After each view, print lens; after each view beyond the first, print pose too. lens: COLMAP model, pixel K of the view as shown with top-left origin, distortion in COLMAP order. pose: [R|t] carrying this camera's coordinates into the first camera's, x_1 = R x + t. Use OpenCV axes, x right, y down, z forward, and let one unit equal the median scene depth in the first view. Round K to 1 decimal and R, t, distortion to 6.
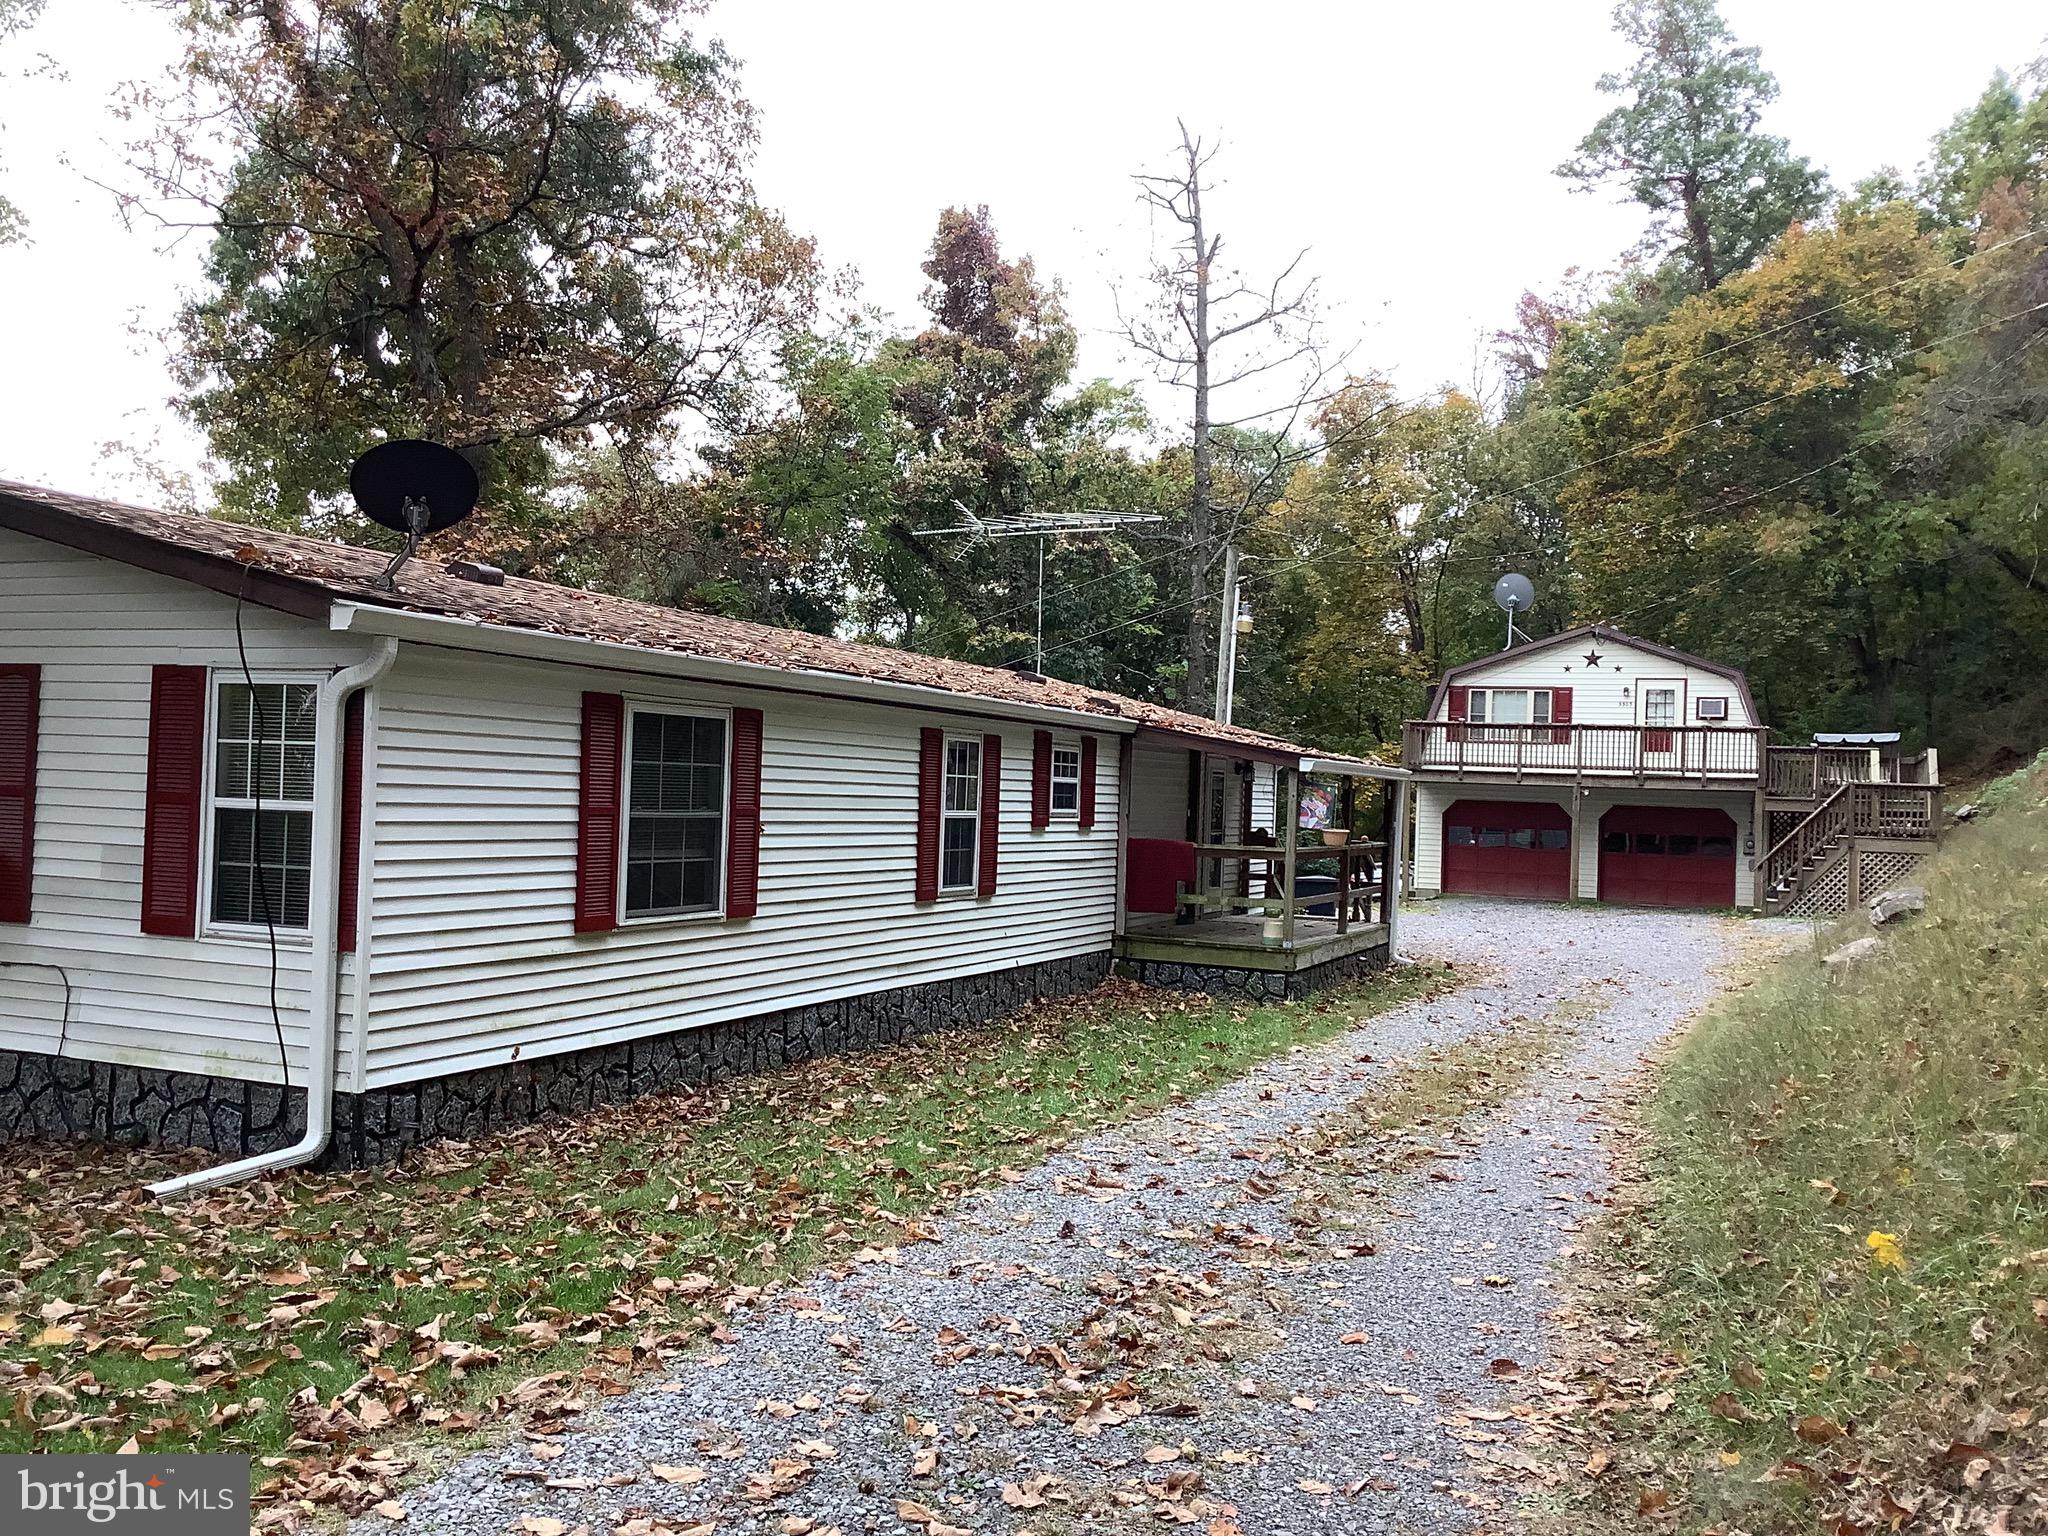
lens RADIAL K [[1867.1, 0, 1023.4], [0, 1867.1, 770.2], [0, 0, 1]] dist [0.066062, -0.049783]
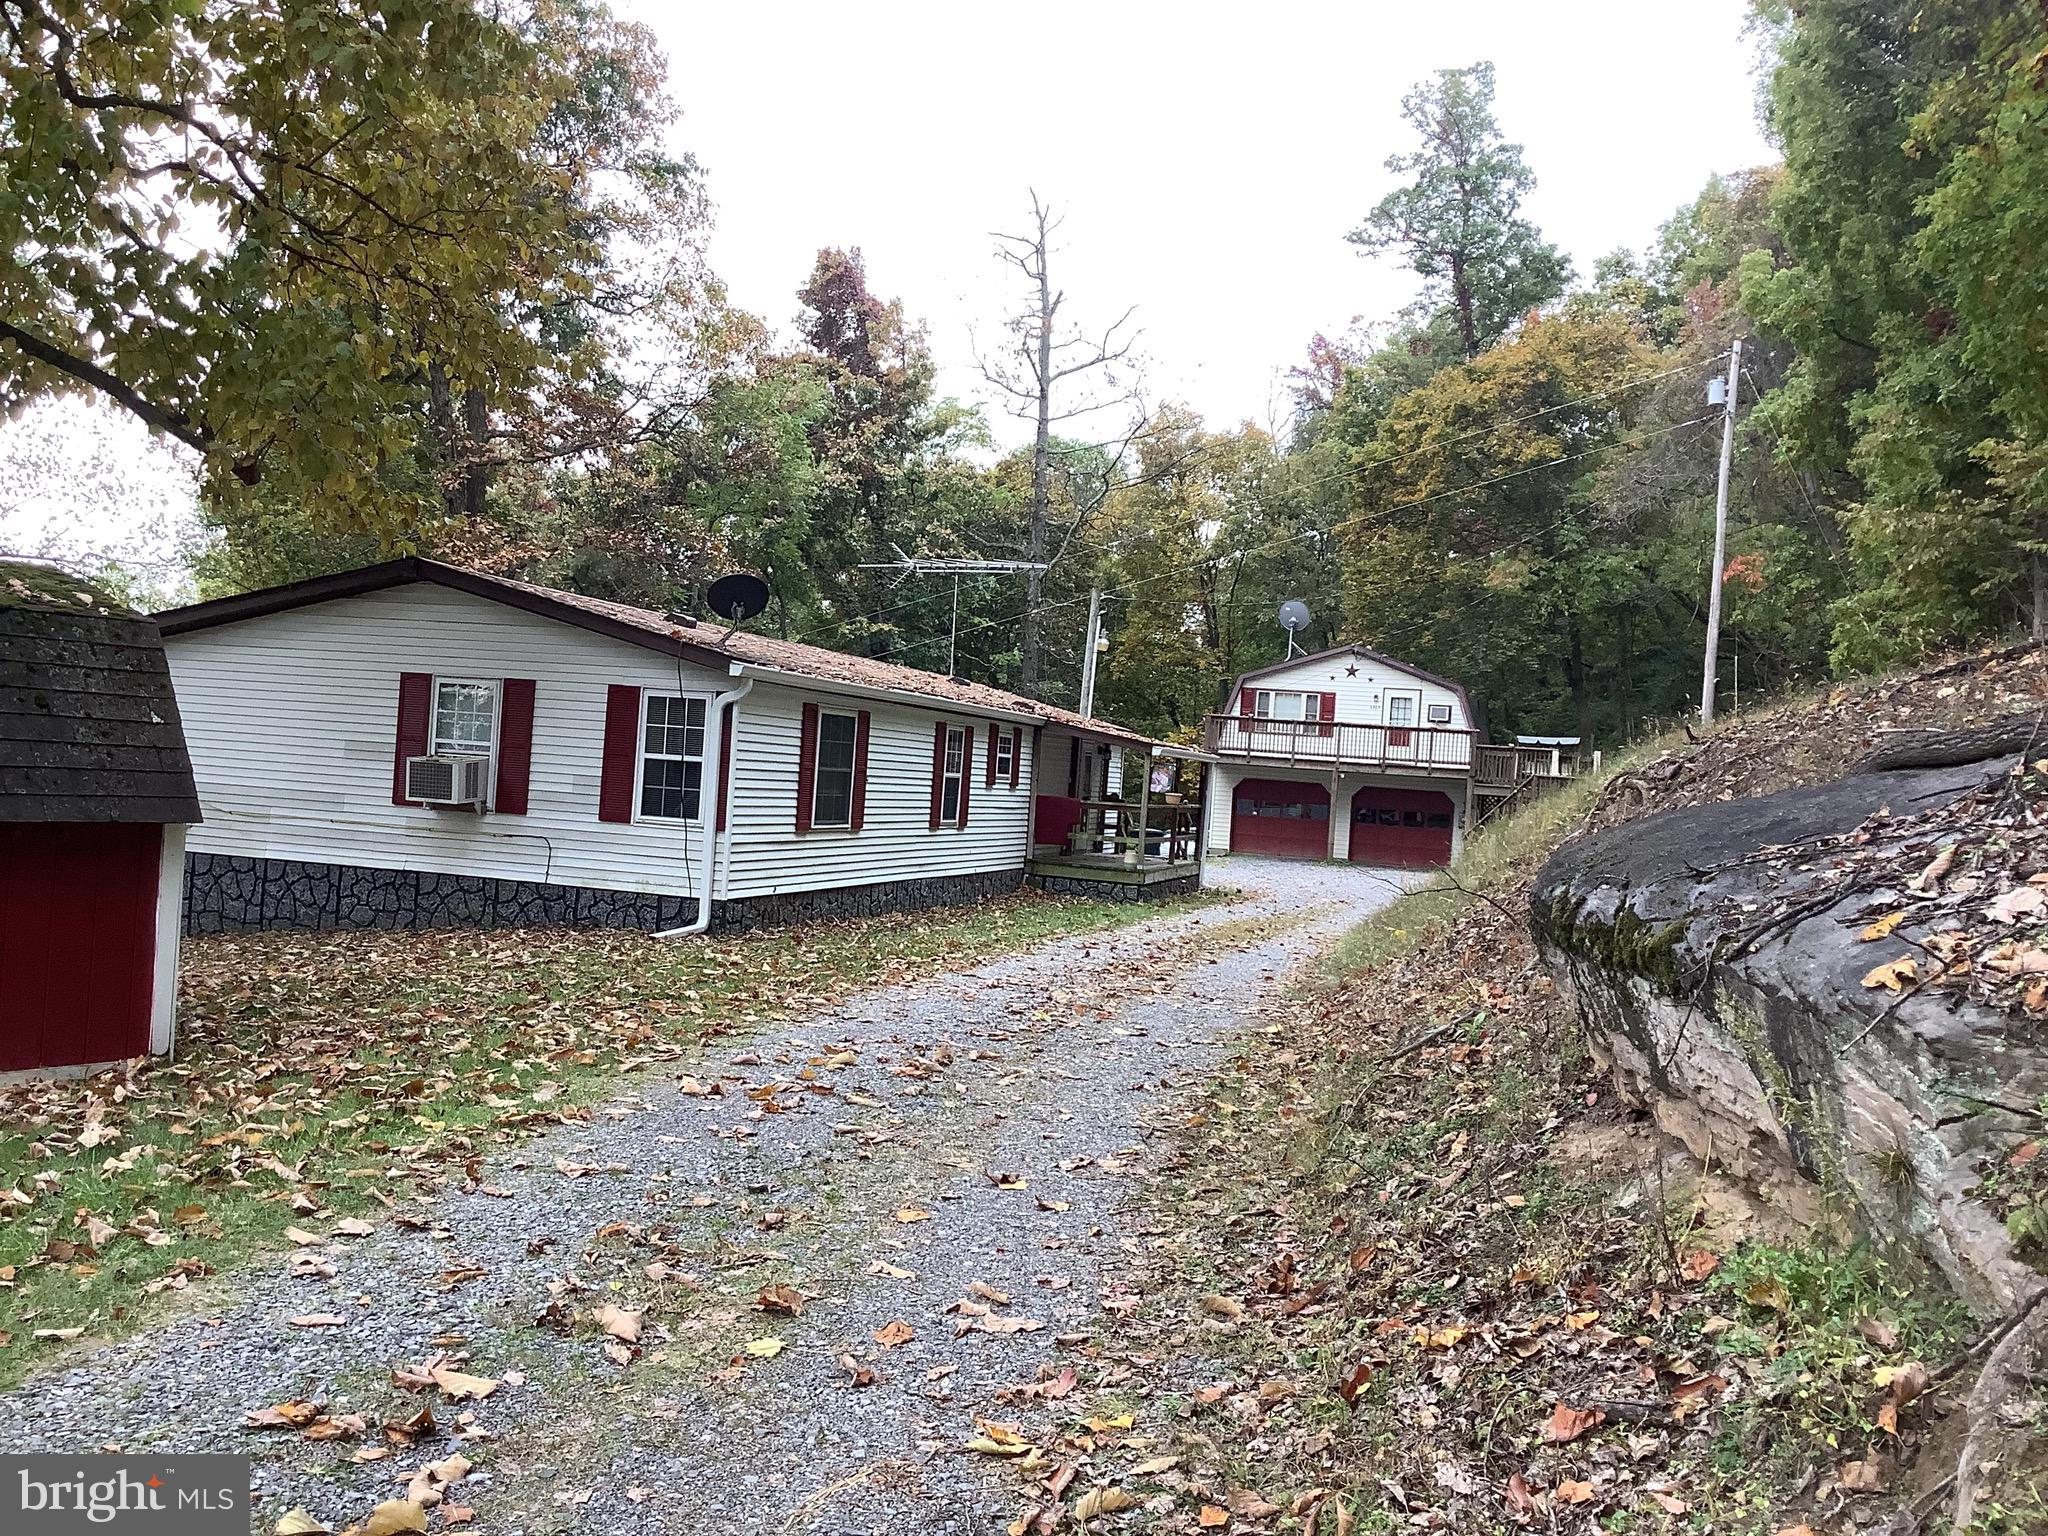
lens RADIAL K [[1867.1, 0, 969.9], [0, 1867.1, 813.4], [0, 0, 1]] dist [0.066062, -0.049783]
pose [[0.995646, 0.031825, 0.087608, -0.065643], [-0.035326, 0.998626, 0.038698, -0.002725], [-0.086256, -0.041624, 0.995403, -0.254113]]
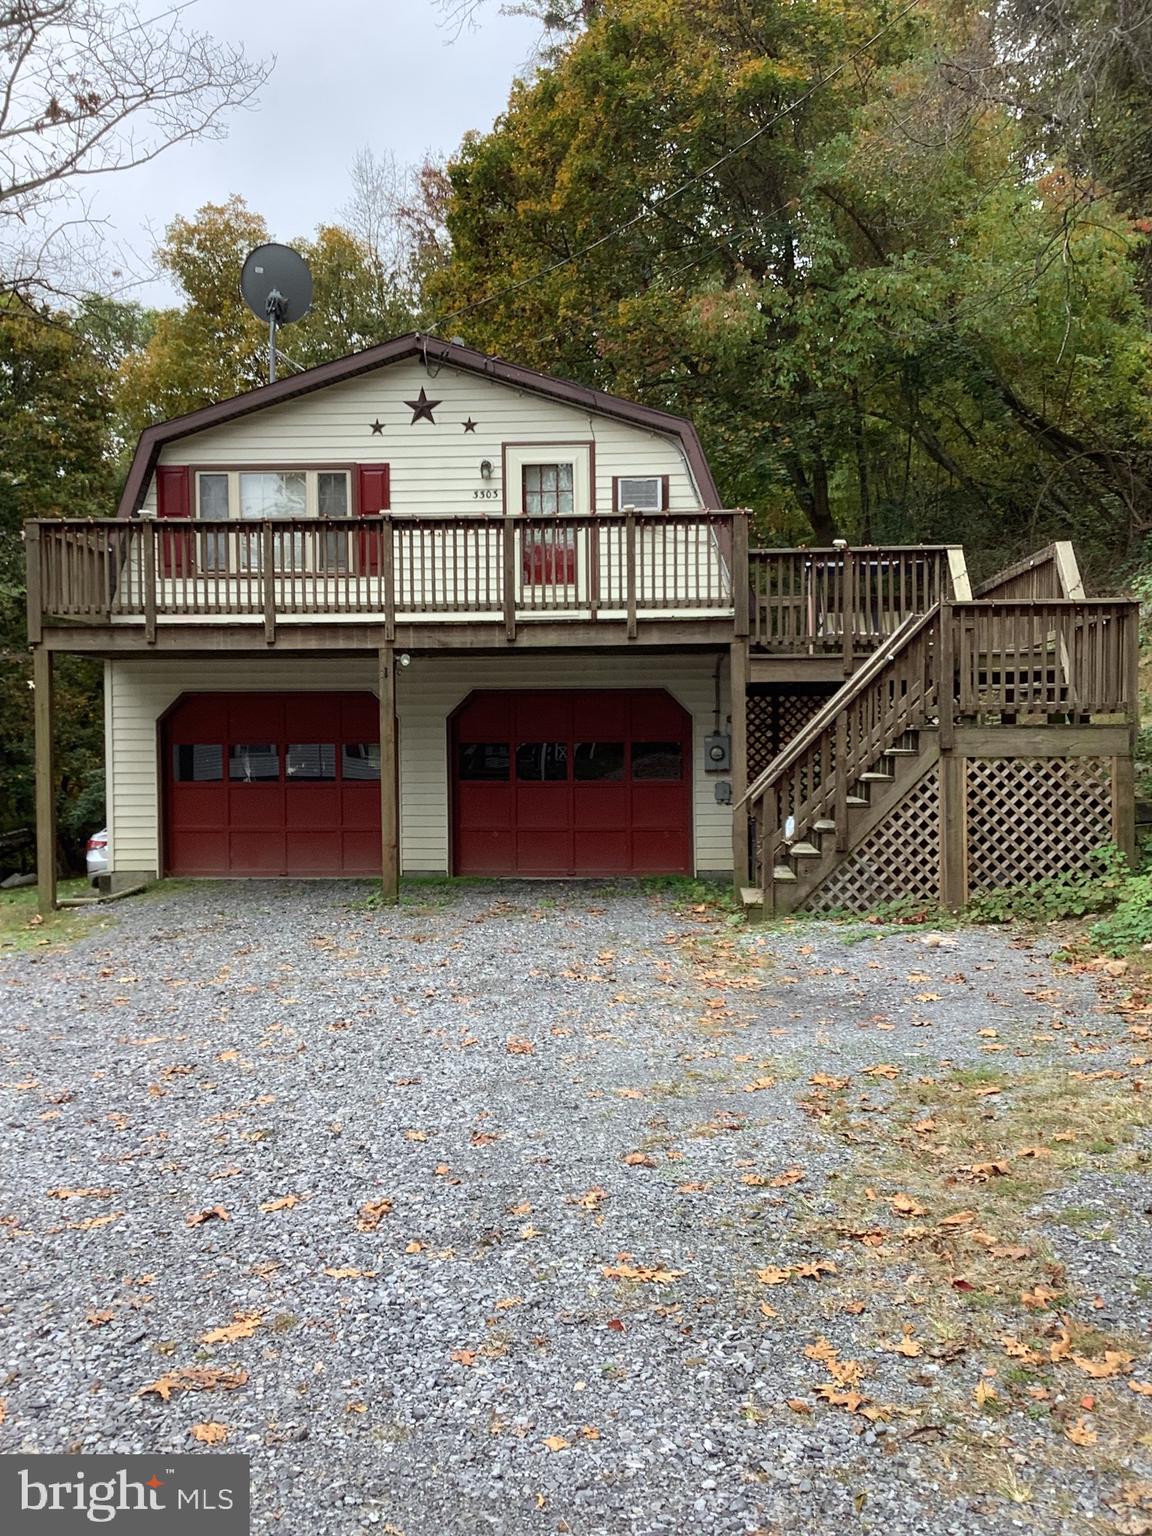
lens RADIAL K [[1484.9, 0, 575.4], [0, 1484.9, 766.4], [0, 0, 1]] dist [0.017761, 0.000000]
pose [[0.950452, -0.043330, 0.307836, 0.213076], [0.032071, 0.998622, 0.041543, 0.023744], [-0.309212, -0.029612, 0.950532, 0.596393]]
